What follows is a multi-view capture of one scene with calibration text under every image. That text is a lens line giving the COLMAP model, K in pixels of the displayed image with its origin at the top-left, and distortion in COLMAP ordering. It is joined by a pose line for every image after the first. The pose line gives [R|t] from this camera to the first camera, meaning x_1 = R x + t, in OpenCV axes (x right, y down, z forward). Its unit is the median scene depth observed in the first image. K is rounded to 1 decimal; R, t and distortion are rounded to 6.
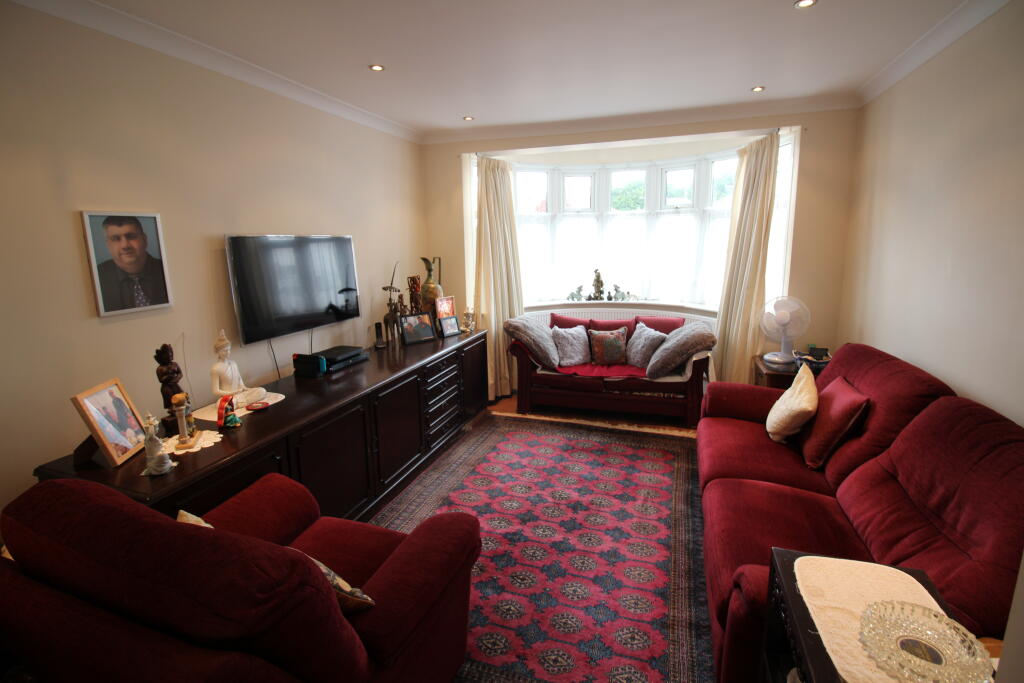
lens RADIAL K [[480.0, 0, 512.6], [0, 480.0, 326.3], [0, 0, 1]] dist [-0.001105, -0.000273]
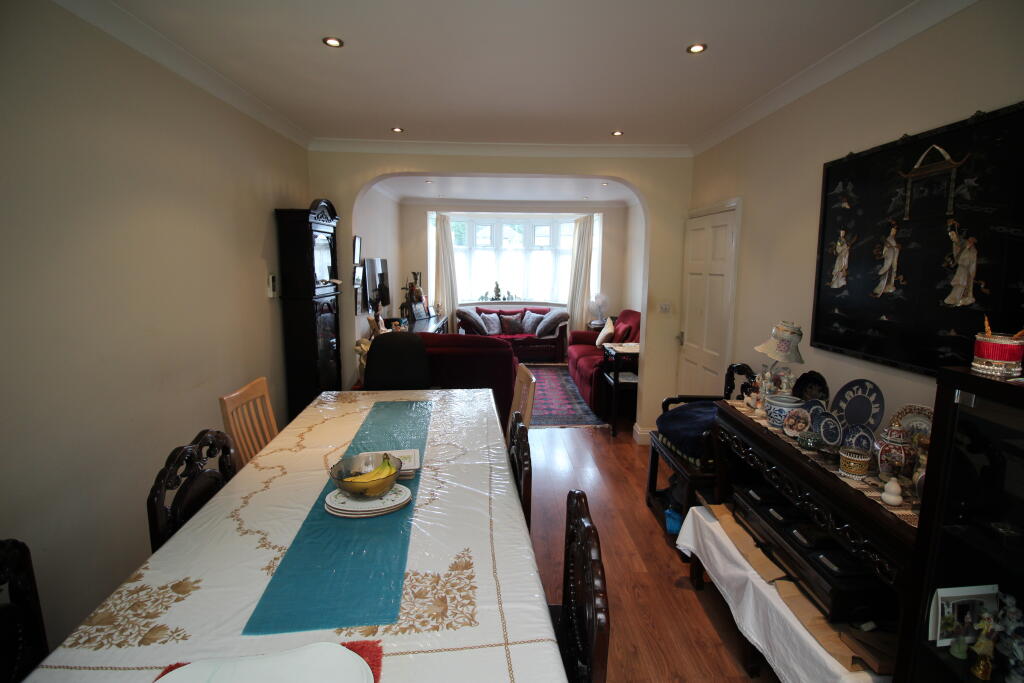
lens RADIAL K [[480.0, 0, 512.6], [0, 480.0, 326.3], [0, 0, 1]] dist [-0.001105, -0.000273]
pose [[0.937516, -0.017789, 0.347487, -0.415132], [0.034177, 0.998571, -0.041090, 0.123770], [-0.346259, 0.050399, 0.936784, -0.661752]]
